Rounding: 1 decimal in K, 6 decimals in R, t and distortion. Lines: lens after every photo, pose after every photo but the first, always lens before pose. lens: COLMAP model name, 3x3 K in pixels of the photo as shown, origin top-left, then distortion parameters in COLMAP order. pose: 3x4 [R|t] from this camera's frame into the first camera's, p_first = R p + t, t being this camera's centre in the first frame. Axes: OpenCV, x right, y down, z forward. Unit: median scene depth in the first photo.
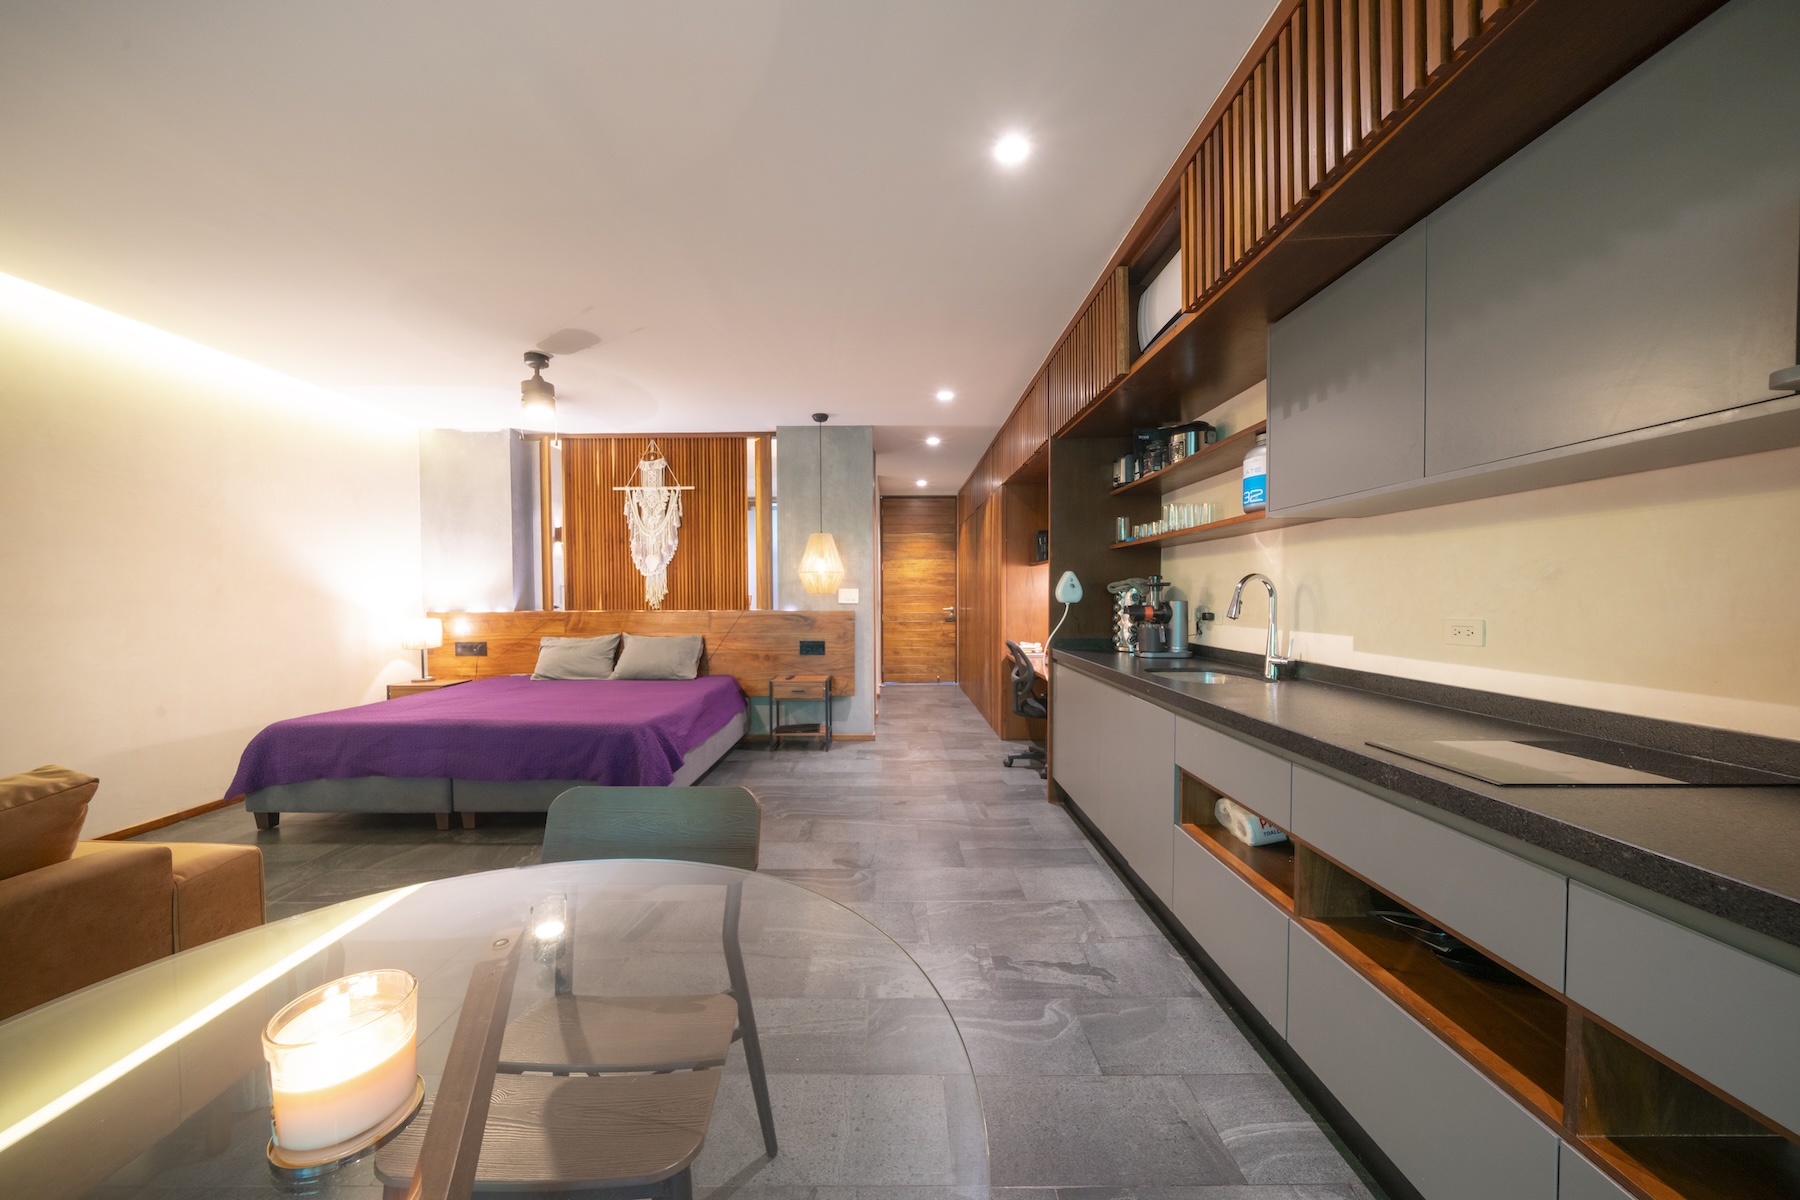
lens RADIAL K [[626.6, 0, 876.5], [0, 626.6, 609.6], [0, 0, 1]] dist [-0.005291, 0.001466]
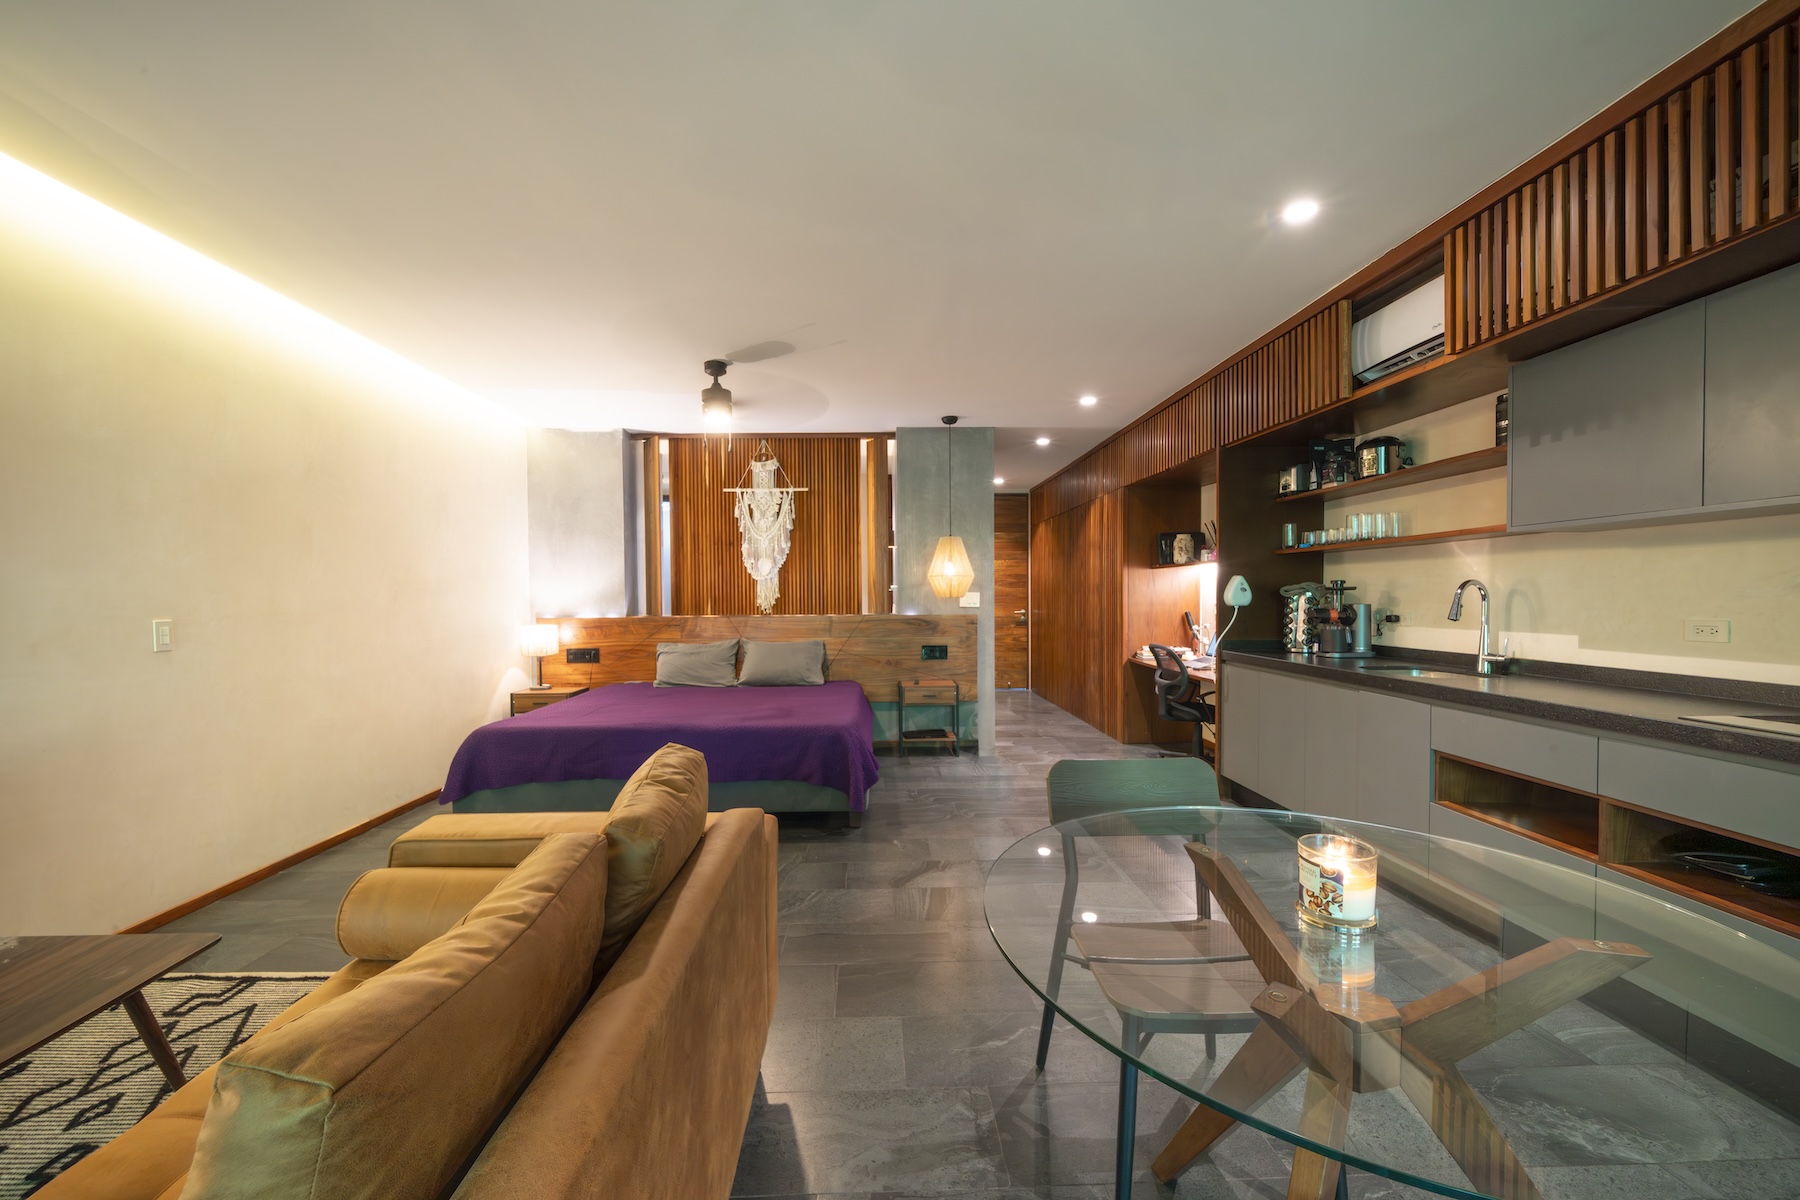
lens RADIAL K [[691.5, 0, 886.5], [0, 691.5, 611.4], [0, 0, 1]] dist [-0.004397, 0.001175]
pose [[0.999446, -0.004517, 0.032982, -0.222118], [0.004574, 0.999988, -0.001637, -0.001992], [-0.032974, 0.001787, 0.999455, -0.088474]]
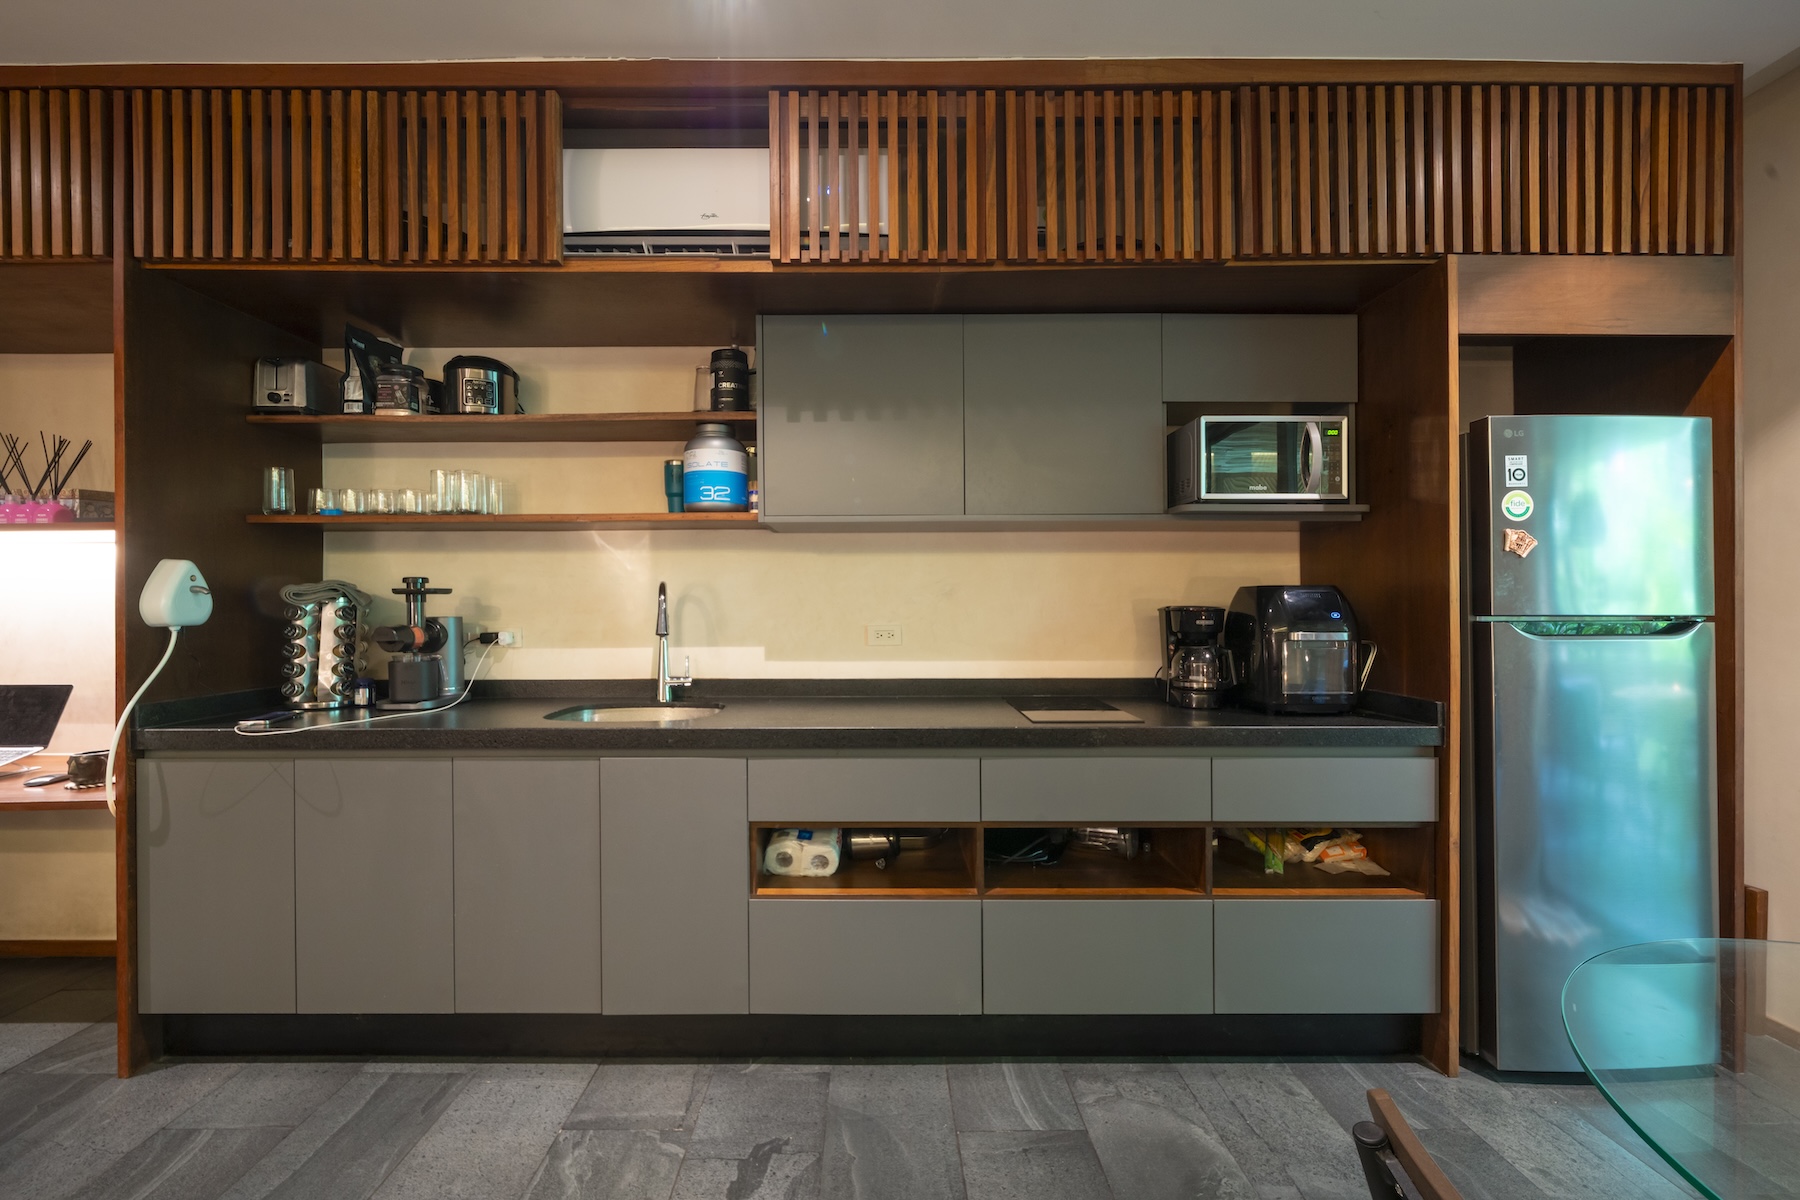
lens RADIAL K [[703.3, 0, 897.0], [0, 703.3, 607.3], [0, 0, 1]] dist [-0.007249, -0.001225]
pose [[-0.014340, -0.004032, 0.999889, -0.161857], [0.028771, 0.999576, 0.004443, -0.008489], [-0.999483, 0.028831, -0.014218, 0.328984]]
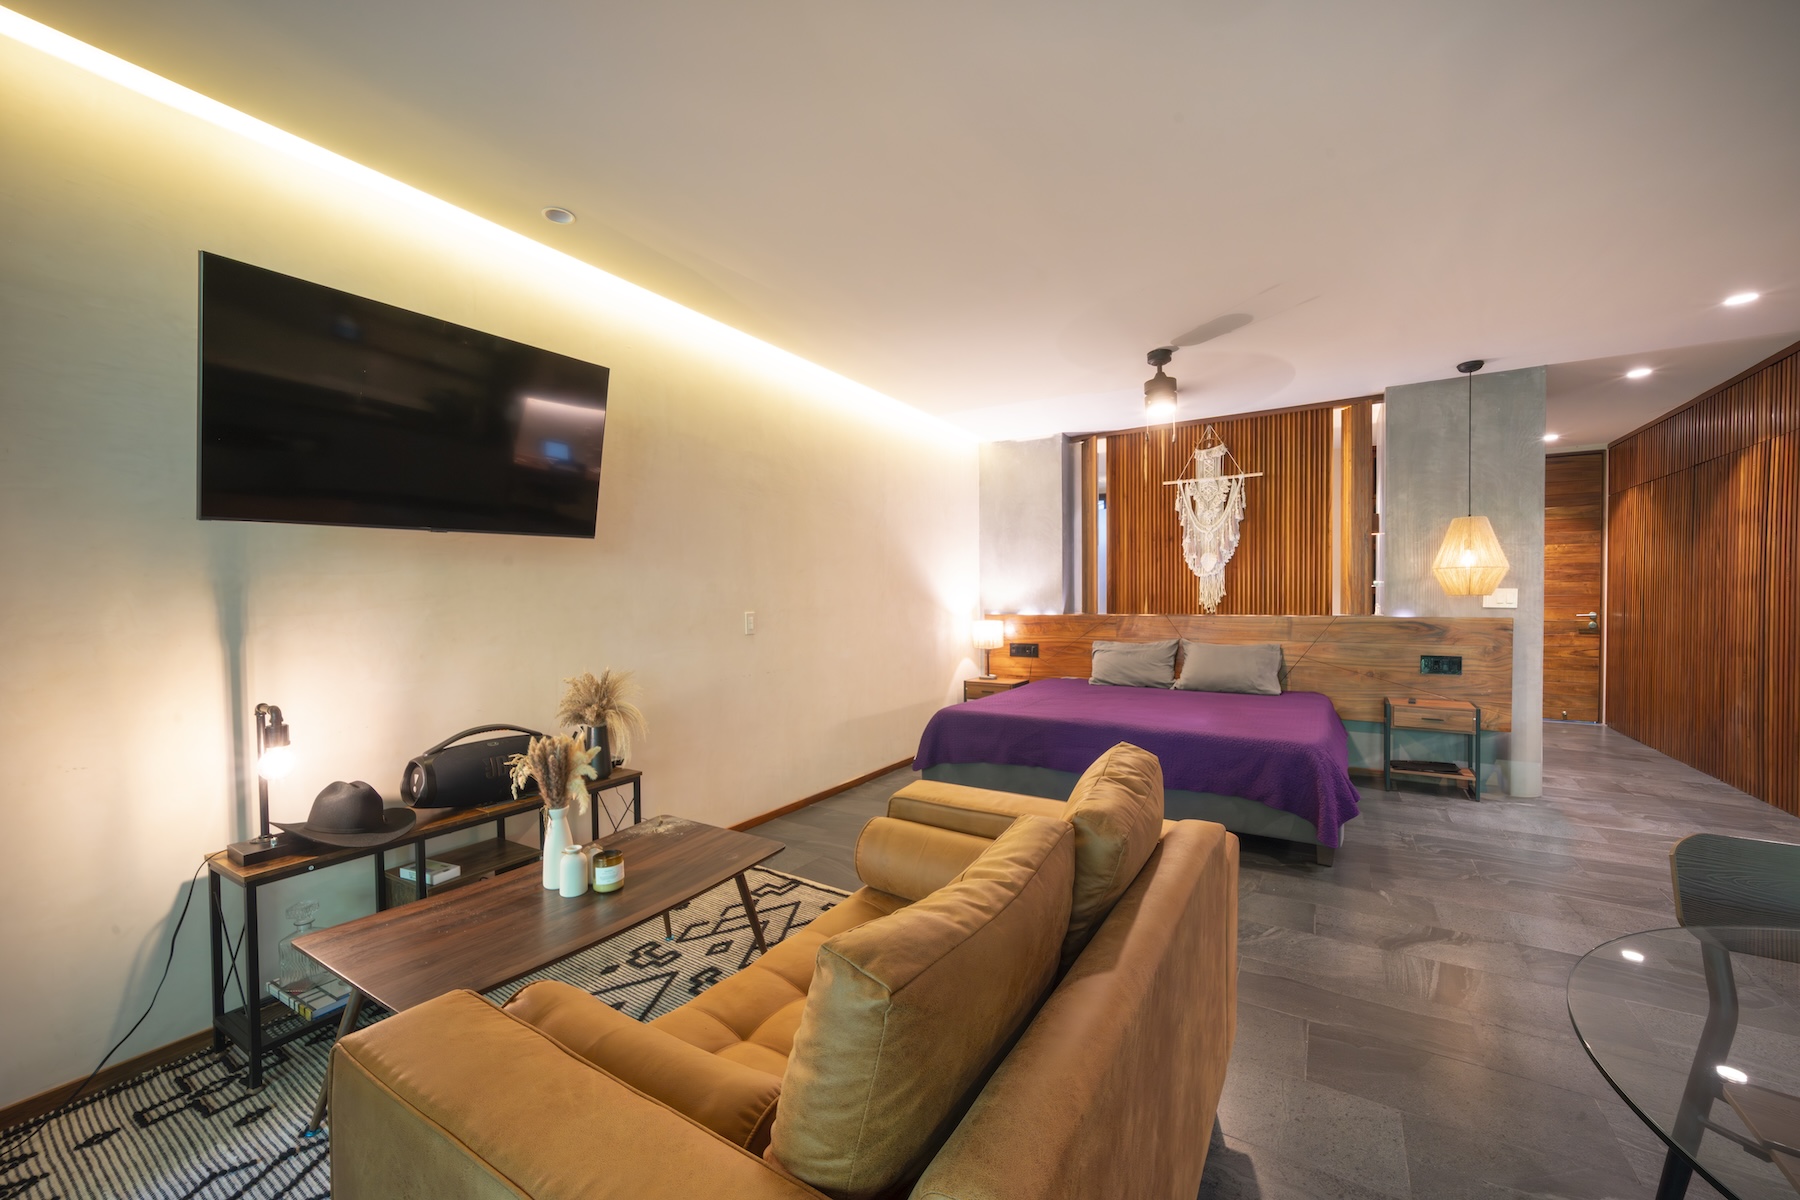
lens RADIAL K [[691.5, 0, 892.5], [0, 691.5, 612.0], [0, 0, 1]] dist [-0.004397, 0.001175]
pose [[0.847376, 0.007788, -0.530937, -0.233771], [-0.007371, 0.999969, 0.002903, -0.002144], [0.530943, 0.001454, 0.847407, -0.091517]]
